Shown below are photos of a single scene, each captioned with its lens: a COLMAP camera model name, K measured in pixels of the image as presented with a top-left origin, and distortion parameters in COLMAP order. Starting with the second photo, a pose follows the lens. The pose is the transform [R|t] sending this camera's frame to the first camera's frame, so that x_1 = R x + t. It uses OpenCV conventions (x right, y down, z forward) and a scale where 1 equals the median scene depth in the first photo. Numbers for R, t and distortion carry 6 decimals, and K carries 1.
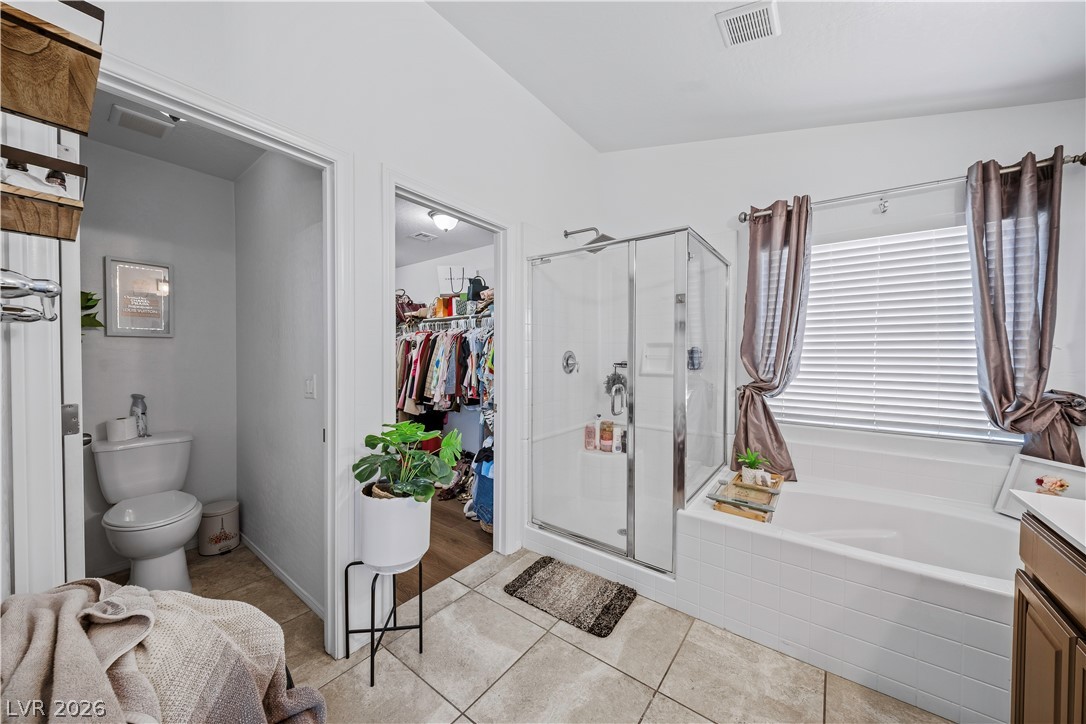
lens RADIAL K [[378.1, 0, 539.4], [0, 378.1, 362.2], [0, 0, 1]] dist [0.002071, -0.003182]
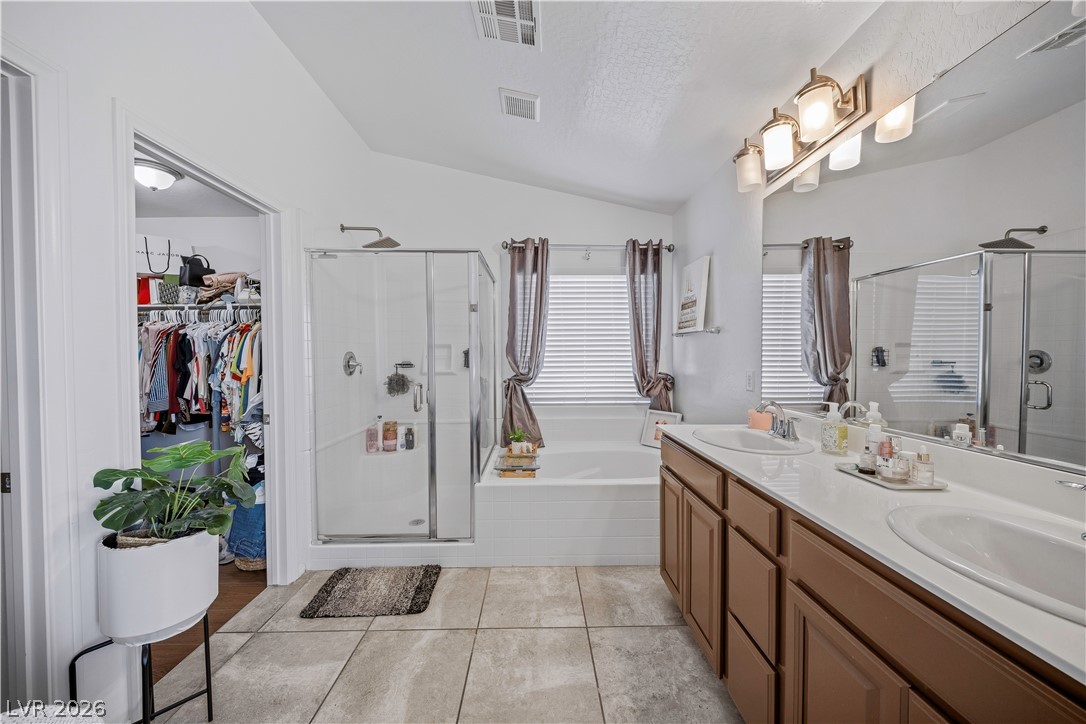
lens RADIAL K [[378.1, 0, 542.4], [0, 378.1, 362.2], [0, 0, 1]] dist [0.002071, -0.003182]
pose [[0.783576, -0.021084, 0.620938, -0.173135], [0.021431, 0.999747, 0.006902, 0.000125], [-0.620926, 0.007899, 0.783829, -0.065640]]
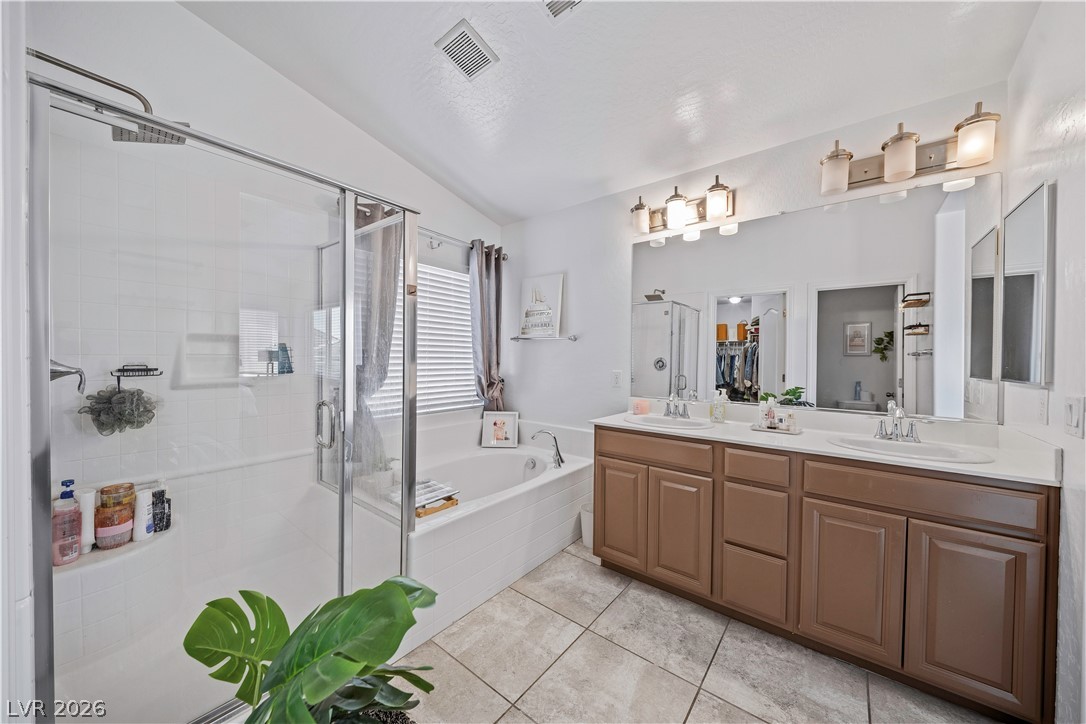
lens RADIAL K [[378.1, 0, 540.3], [0, 378.1, 358.6], [0, 0, 1]] dist [0.002071, -0.003182]
pose [[0.020302, -0.010445, 0.999739, -0.416205], [0.007710, 0.999917, 0.010290, -0.017064], [-0.999764, 0.007500, 0.020381, 0.581966]]
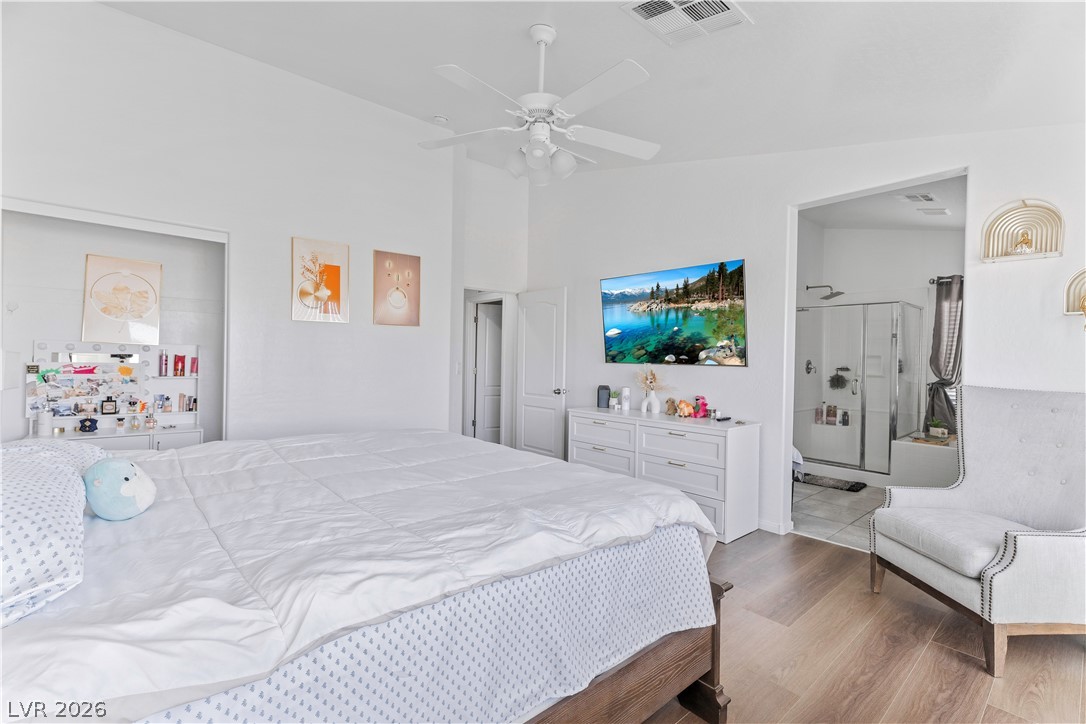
lens RADIAL K [[488.8, 0, 538.7], [0, 488.8, 362.1], [0, 0, 1]] dist [0.006515, -0.000090]
pose [[0.980511, 0.012443, -0.196068, -0.830608], [-0.014163, 0.999873, -0.007373, 0.015157], [0.195952, 0.010006, 0.980562, -1.651123]]
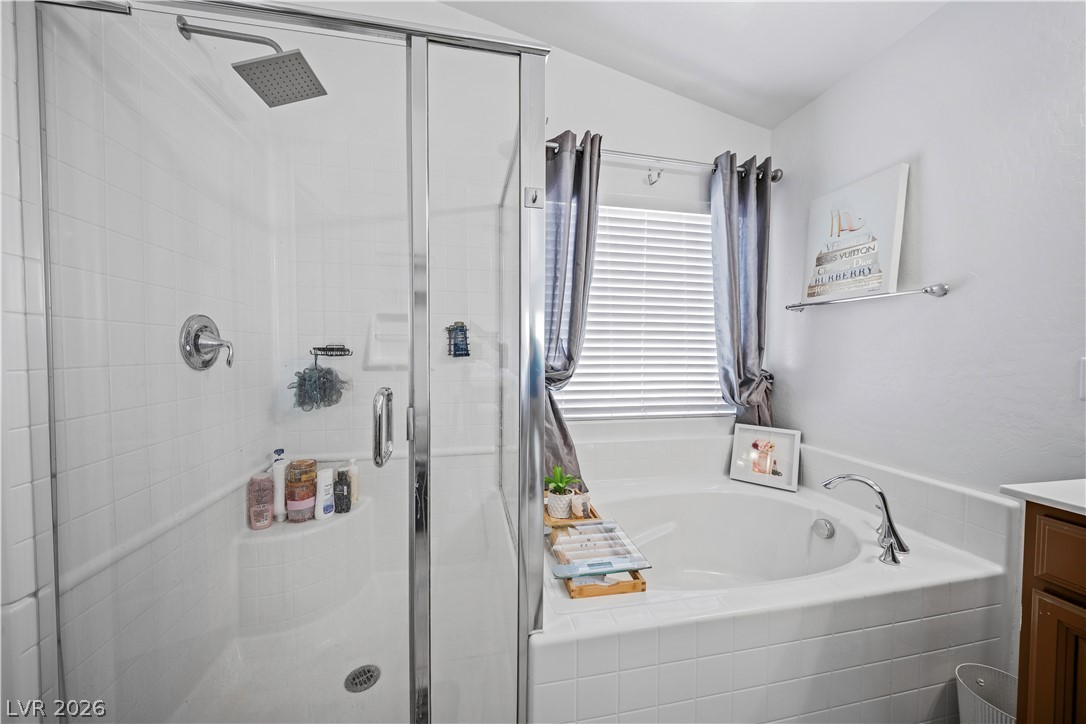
lens RADIAL K [[378.1, 0, 541.7], [0, 378.1, 362.0], [0, 0, 1]] dist [0.002071, -0.003182]
pose [[0.658274, -0.021625, 0.752467, 0.015586], [0.012311, 0.999763, 0.017962, 0.023981], [-0.752677, -0.002560, 0.658384, 0.574528]]
